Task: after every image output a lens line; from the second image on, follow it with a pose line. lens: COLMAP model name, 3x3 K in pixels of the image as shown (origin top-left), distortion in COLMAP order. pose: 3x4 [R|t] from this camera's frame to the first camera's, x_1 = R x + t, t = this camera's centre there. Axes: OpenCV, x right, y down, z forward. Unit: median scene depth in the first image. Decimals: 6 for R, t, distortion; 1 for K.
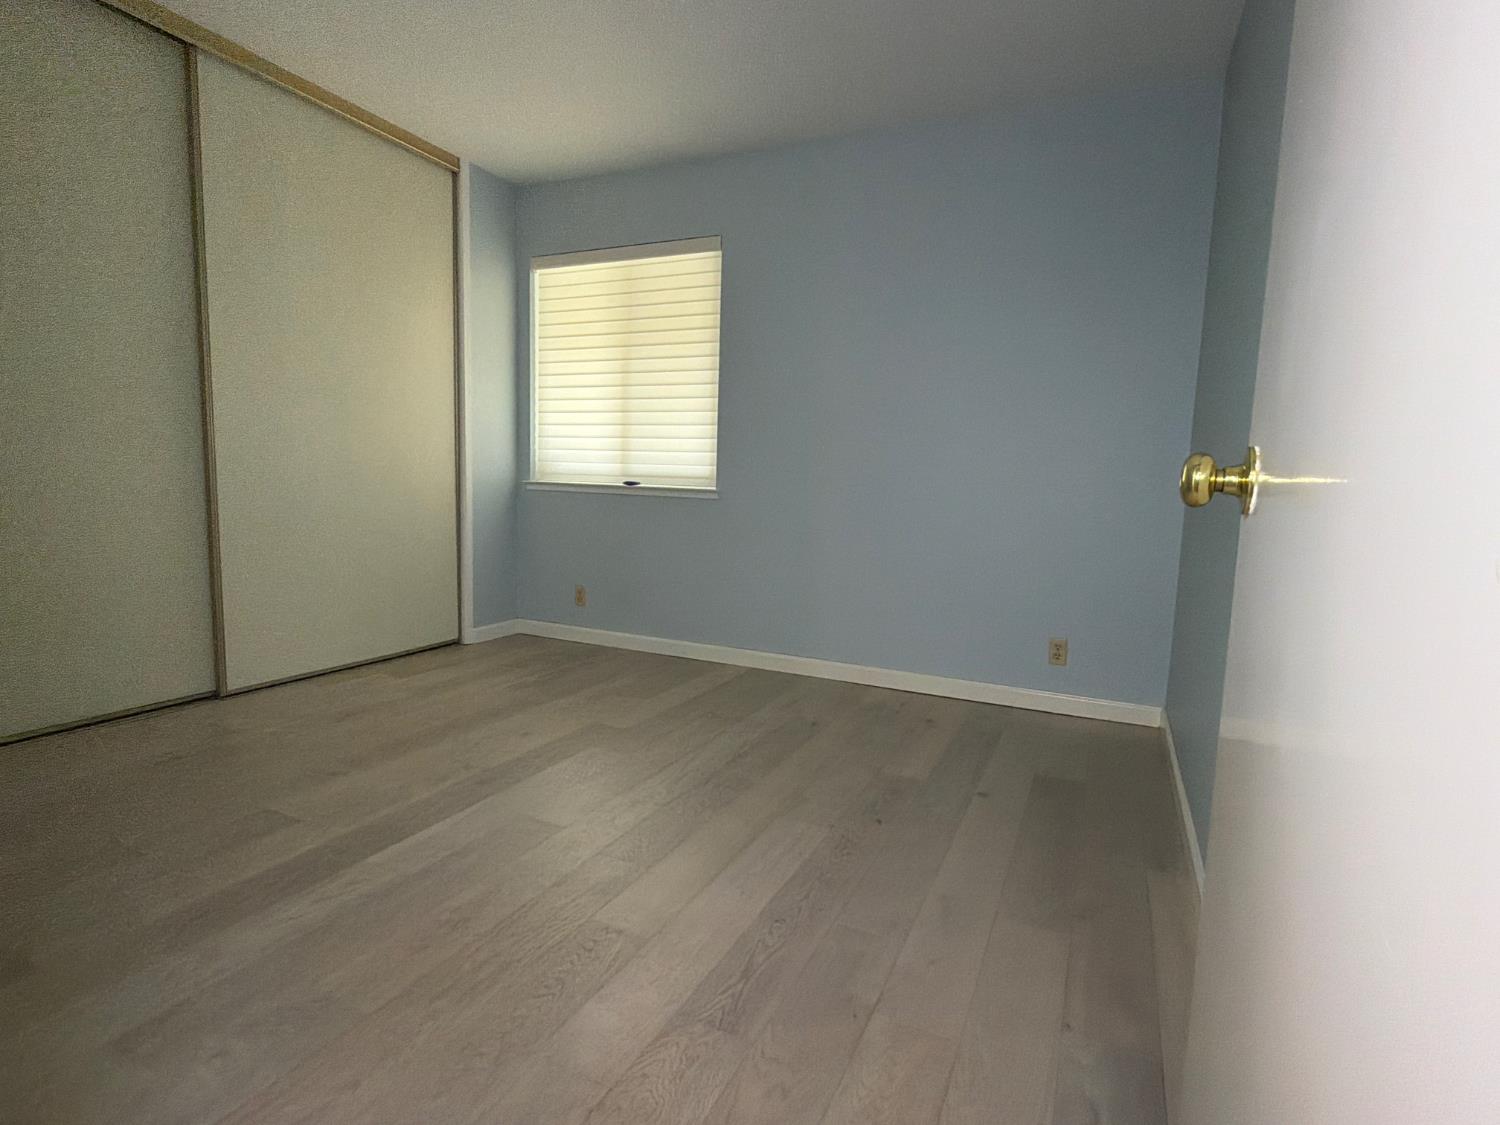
lens RADIAL K [[777.9, 0, 748.4], [0, 777.9, 562.3], [0, 0, 1]] dist [-0.002920, 0.002936]
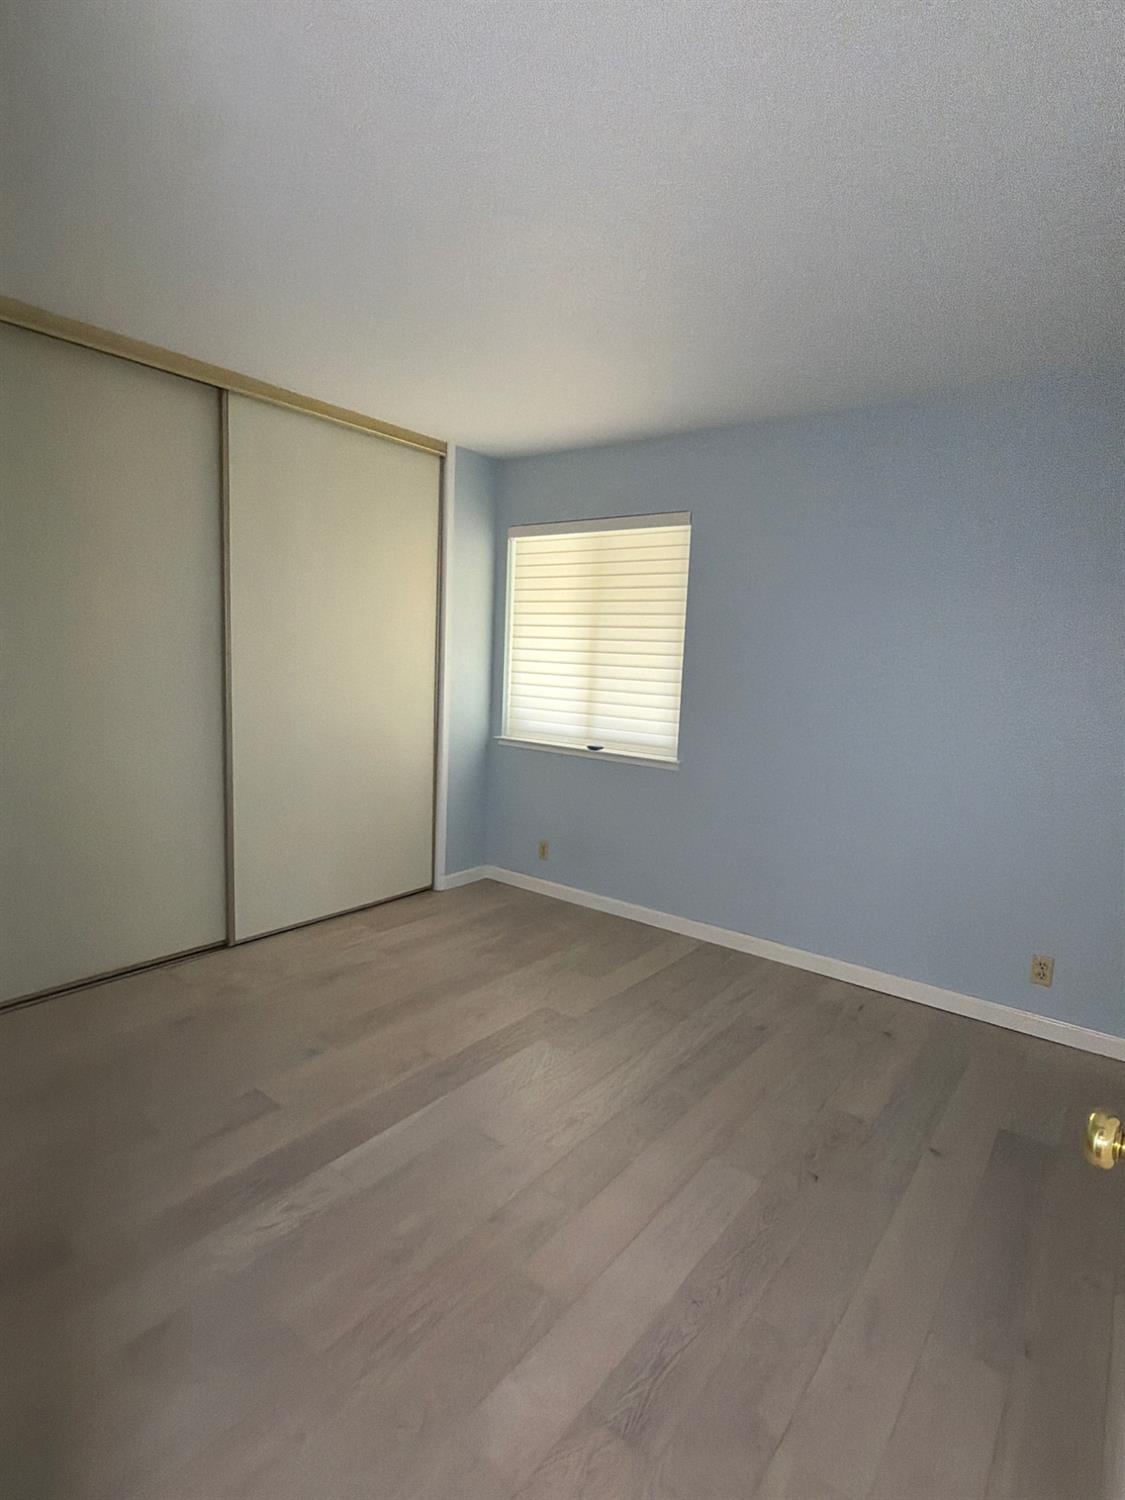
lens RADIAL K [[777.9, 0, 559.7], [0, 777.9, 750.0], [0, 0, 1]] dist [-0.002920, 0.002936]
pose [[0.976647, 0.037168, -0.211609, 0.030999], [-0.036146, 0.999309, 0.008697, -0.154382], [0.211786, -0.000846, 0.977316, -0.019170]]
